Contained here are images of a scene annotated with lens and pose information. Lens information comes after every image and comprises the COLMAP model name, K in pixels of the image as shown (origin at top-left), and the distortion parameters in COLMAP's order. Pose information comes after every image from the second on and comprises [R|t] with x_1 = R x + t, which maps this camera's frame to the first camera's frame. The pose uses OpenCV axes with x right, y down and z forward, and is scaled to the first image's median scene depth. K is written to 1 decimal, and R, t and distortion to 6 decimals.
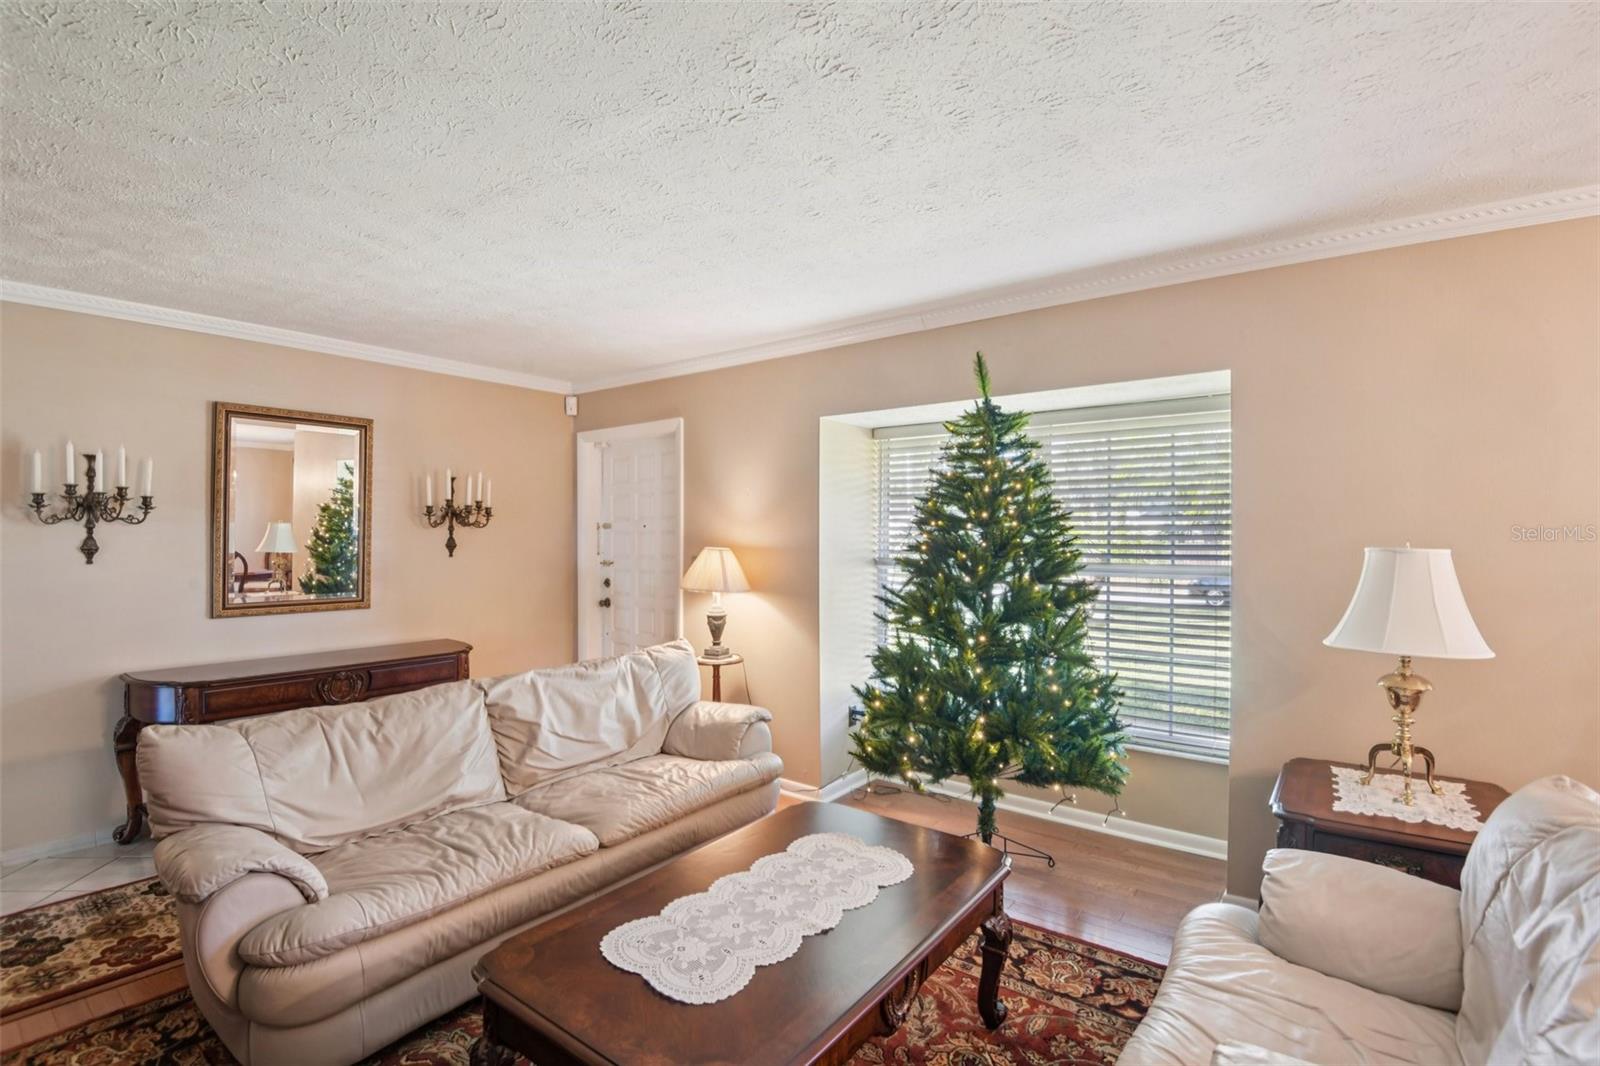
lens RADIAL K [[755.1, 0, 802.8], [0, 755.1, 529.6], [0, 0, 1]] dist [-0.043818, 0.000514]
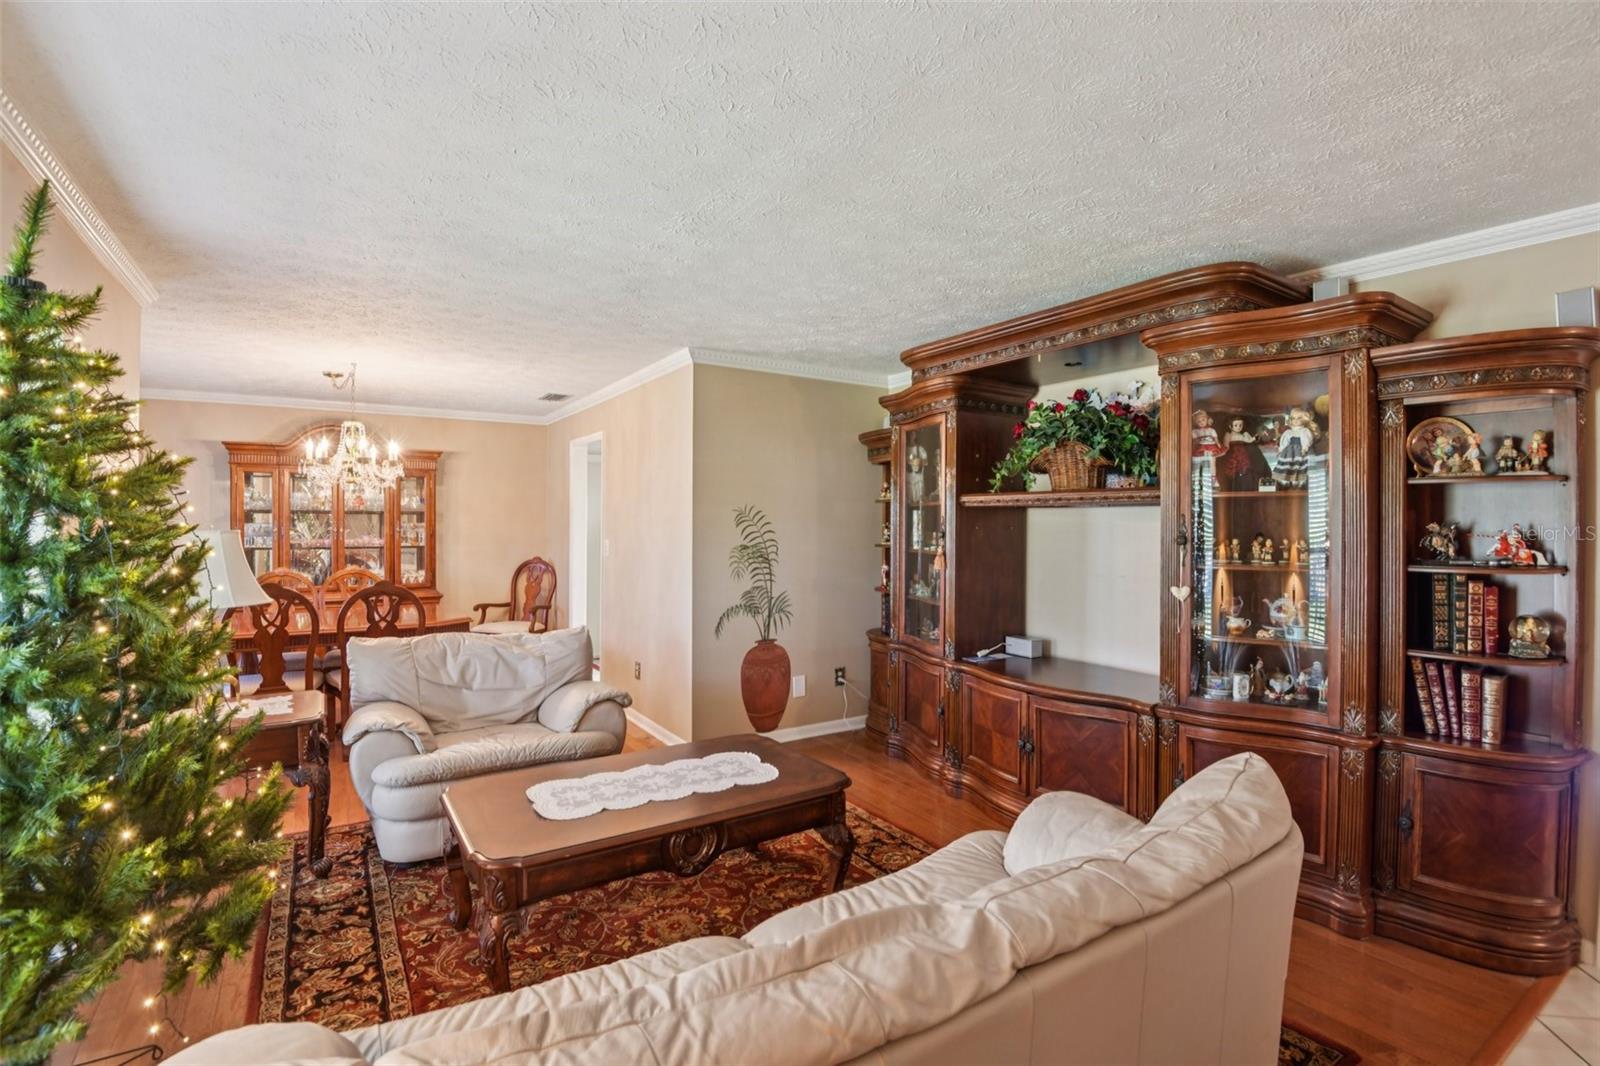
lens RADIAL K [[755.1, 0, 802.8], [0, 755.1, 529.6], [0, 0, 1]] dist [-0.043818, 0.000514]
pose [[-0.943193, -0.010875, 0.332067, -0.635059], [-0.012277, 0.999922, -0.002123, 0.013428], [-0.332018, -0.006079, -0.943254, 1.863467]]
